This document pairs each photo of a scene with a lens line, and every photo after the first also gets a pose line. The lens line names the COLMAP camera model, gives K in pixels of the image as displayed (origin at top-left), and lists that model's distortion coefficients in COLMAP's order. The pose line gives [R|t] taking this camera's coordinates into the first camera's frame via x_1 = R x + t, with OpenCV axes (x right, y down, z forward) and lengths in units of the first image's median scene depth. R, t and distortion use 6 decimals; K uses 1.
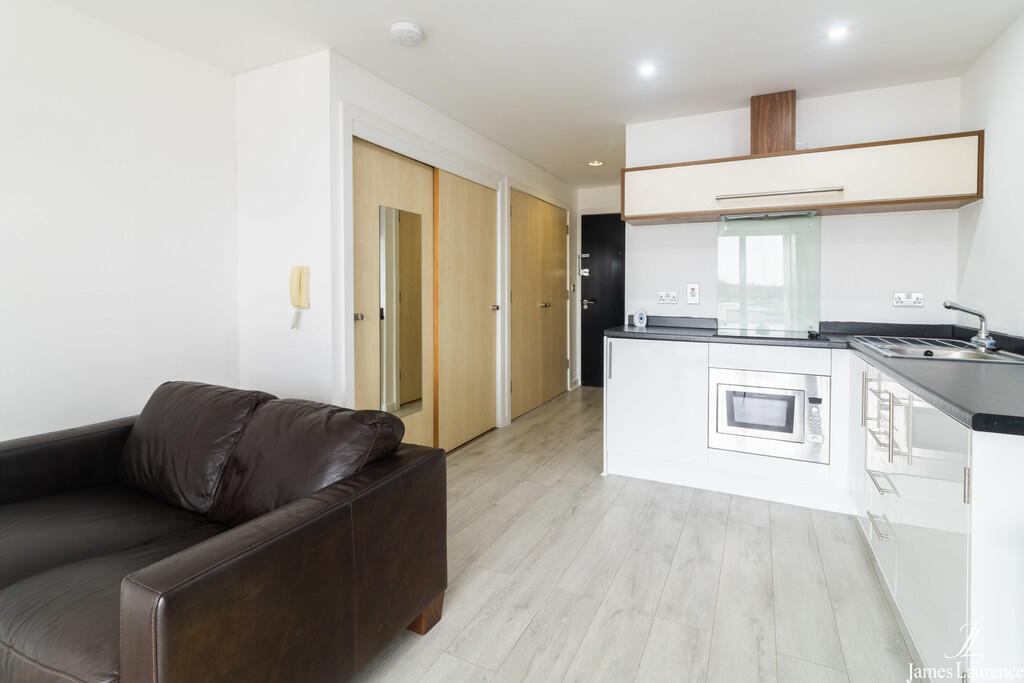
lens RADIAL K [[499.6, 0, 523.5], [0, 499.6, 301.5], [0, 0, 1]] dist [0.009447, -0.001035]
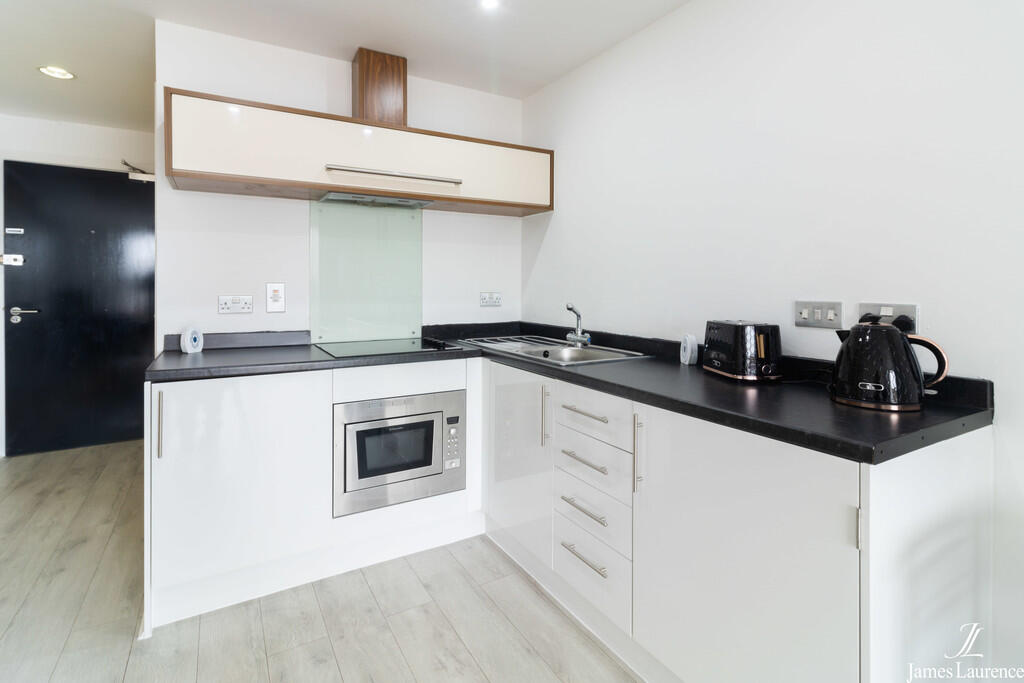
lens RADIAL K [[499.6, 0, 510.4], [0, 499.6, 289.4], [0, 0, 1]] dist [0.009447, -0.001035]
pose [[0.564507, -0.011466, 0.825349, -0.067210], [0.020055, 0.999799, 0.000173, -0.024526], [-0.825184, 0.016455, 0.564624, 0.384864]]
